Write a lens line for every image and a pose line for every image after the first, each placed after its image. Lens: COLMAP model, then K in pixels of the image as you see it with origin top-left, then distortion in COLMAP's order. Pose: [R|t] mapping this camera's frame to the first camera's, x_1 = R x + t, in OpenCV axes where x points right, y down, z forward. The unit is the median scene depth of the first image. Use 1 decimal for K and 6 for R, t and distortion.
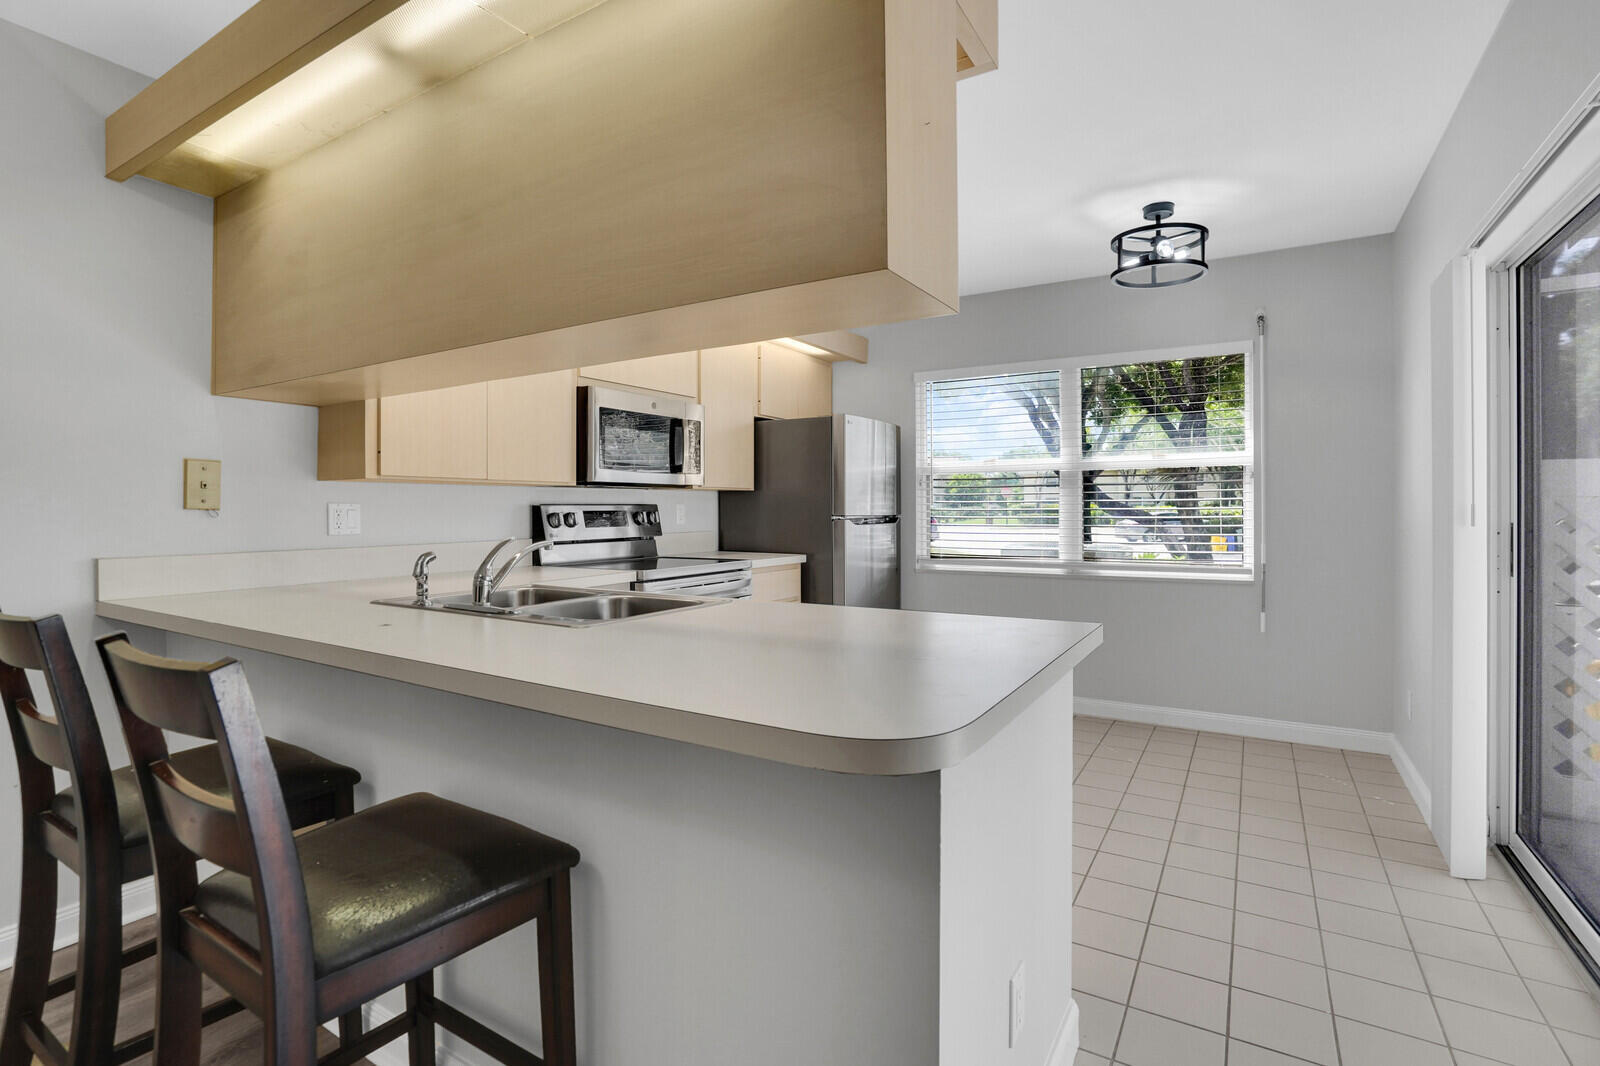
lens RADIAL K [[745.7, 0, 801.7], [0, 745.7, 466.5], [0, 0, 1]] dist [-0.054204, -0.000081]
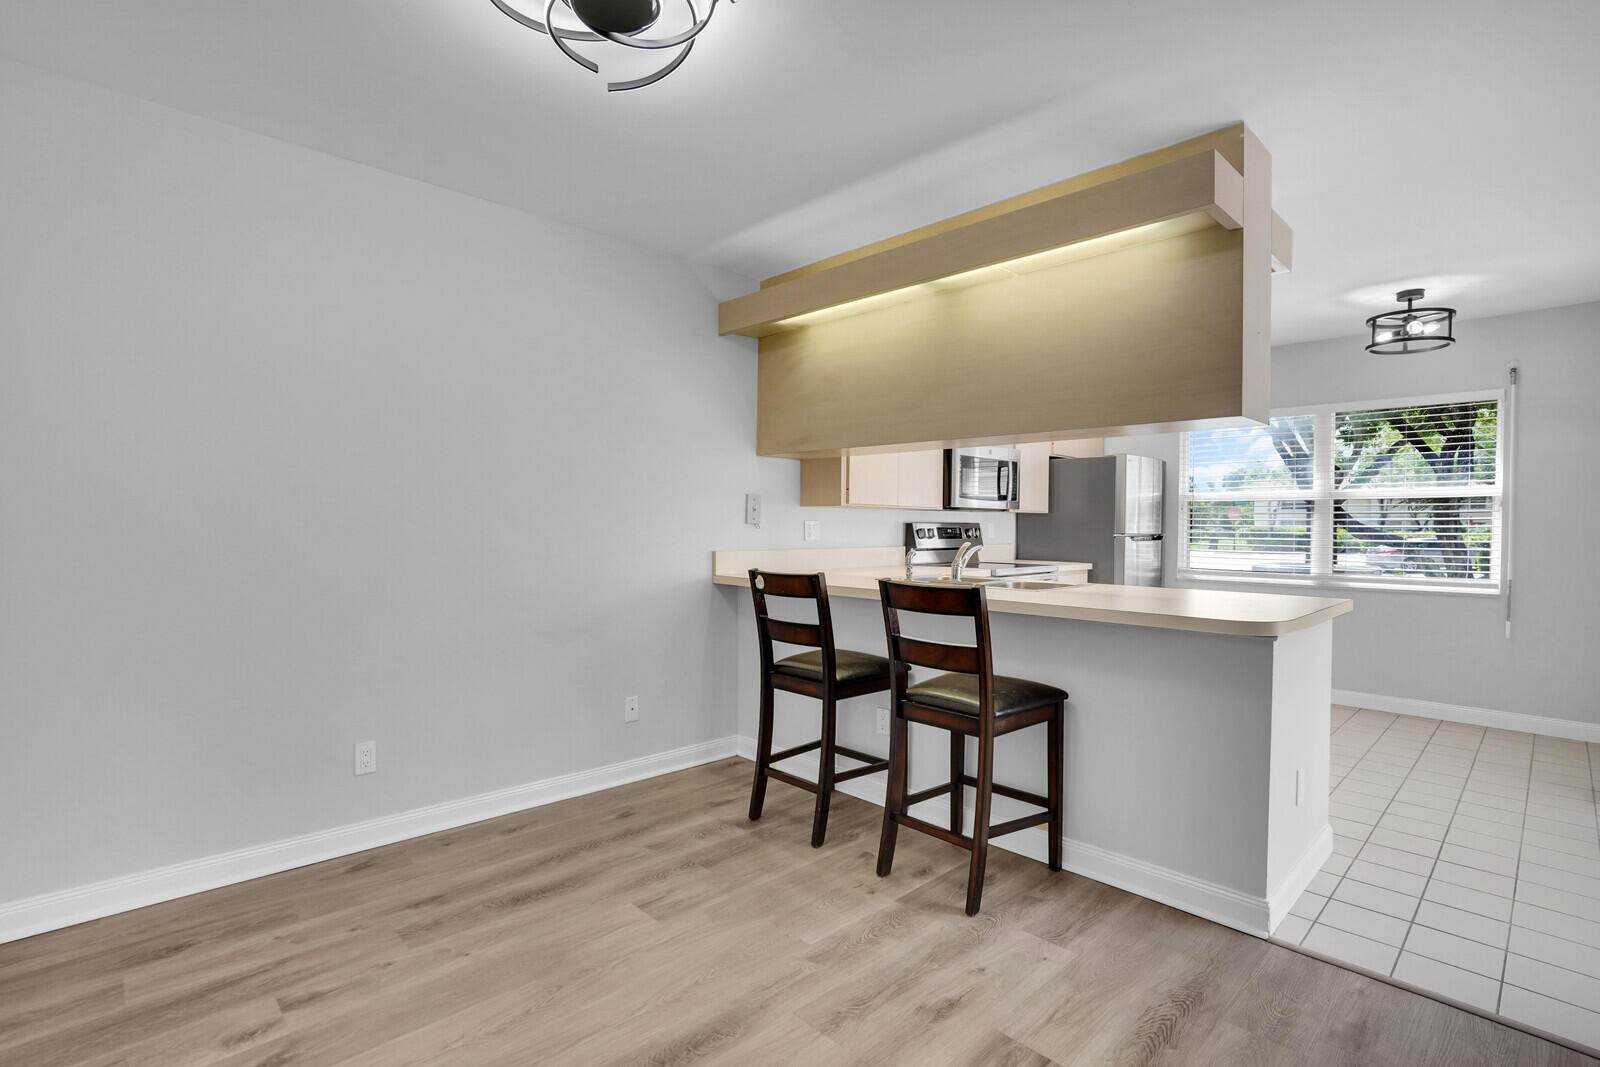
lens RADIAL K [[754.0, 0, 791.4], [0, 754.0, 514.1], [0, 0, 1]] dist [-0.055644, 0.021125]
pose [[0.965462, 0.008047, -0.260420, -0.176651], [0.001853, 0.999286, 0.037748, -0.018757], [0.260537, -0.036927, 0.964757, -0.423065]]
